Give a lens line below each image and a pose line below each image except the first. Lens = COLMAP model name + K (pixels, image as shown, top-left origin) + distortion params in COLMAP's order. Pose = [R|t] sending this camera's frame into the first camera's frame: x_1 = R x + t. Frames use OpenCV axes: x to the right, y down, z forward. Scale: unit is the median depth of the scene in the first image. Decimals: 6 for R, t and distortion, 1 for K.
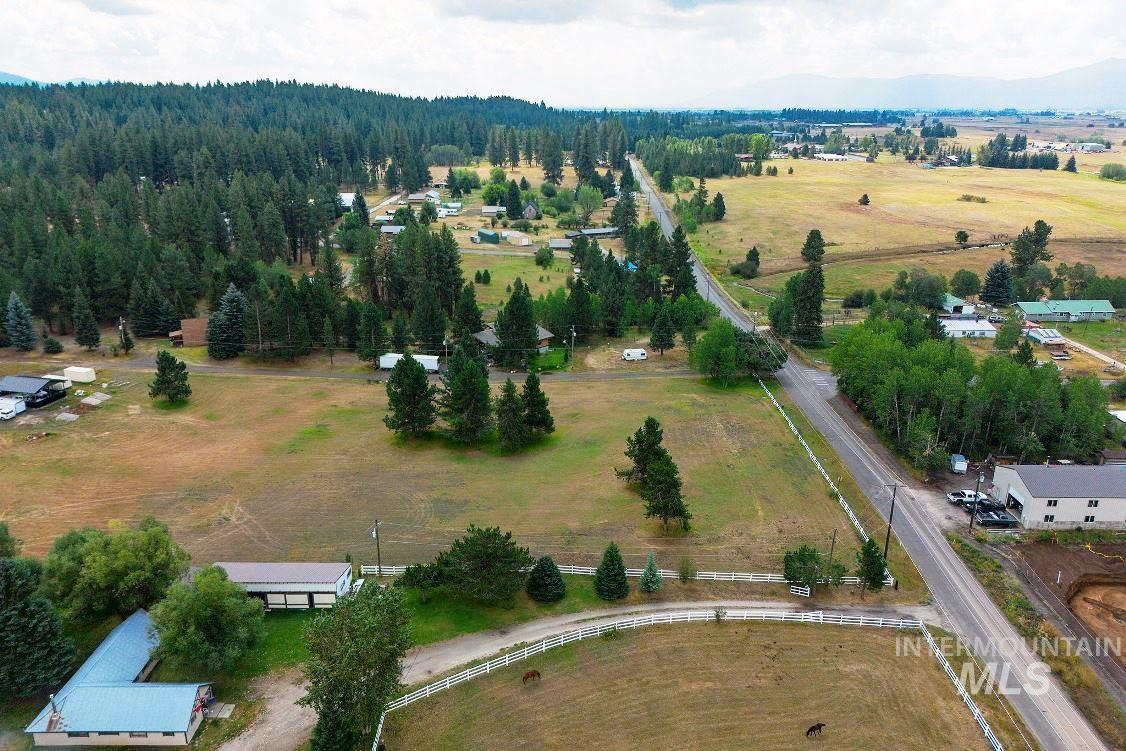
lens RADIAL K [[781.0, 0, 559.2], [0, 781.0, 387.2], [0, 0, 1]] dist [0.064932, -0.056588]
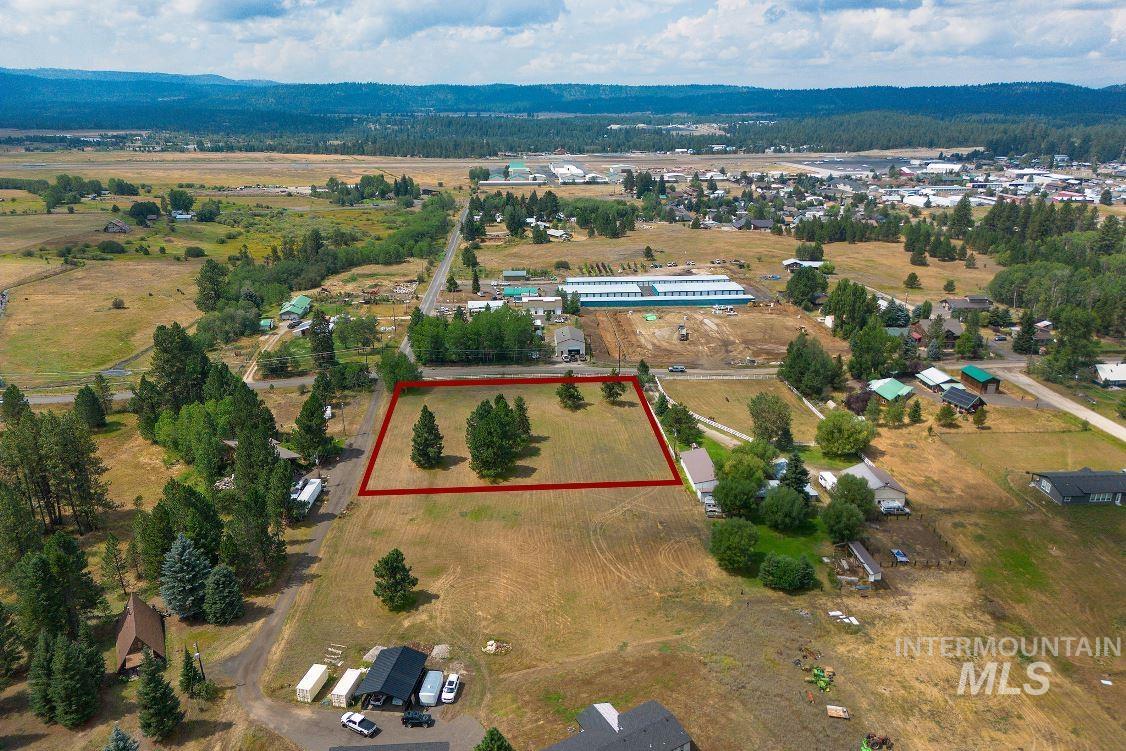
lens RADIAL K [[793.0, 0, 565.0], [0, 793.0, 373.8], [0, 0, 1]] dist [0.072717, -0.067528]
pose [[-0.083343, -0.324545, 0.942191, -1.377648], [0.340259, 0.879391, 0.333011, -0.485066], [-0.936631, 0.348343, 0.037138, 0.737694]]
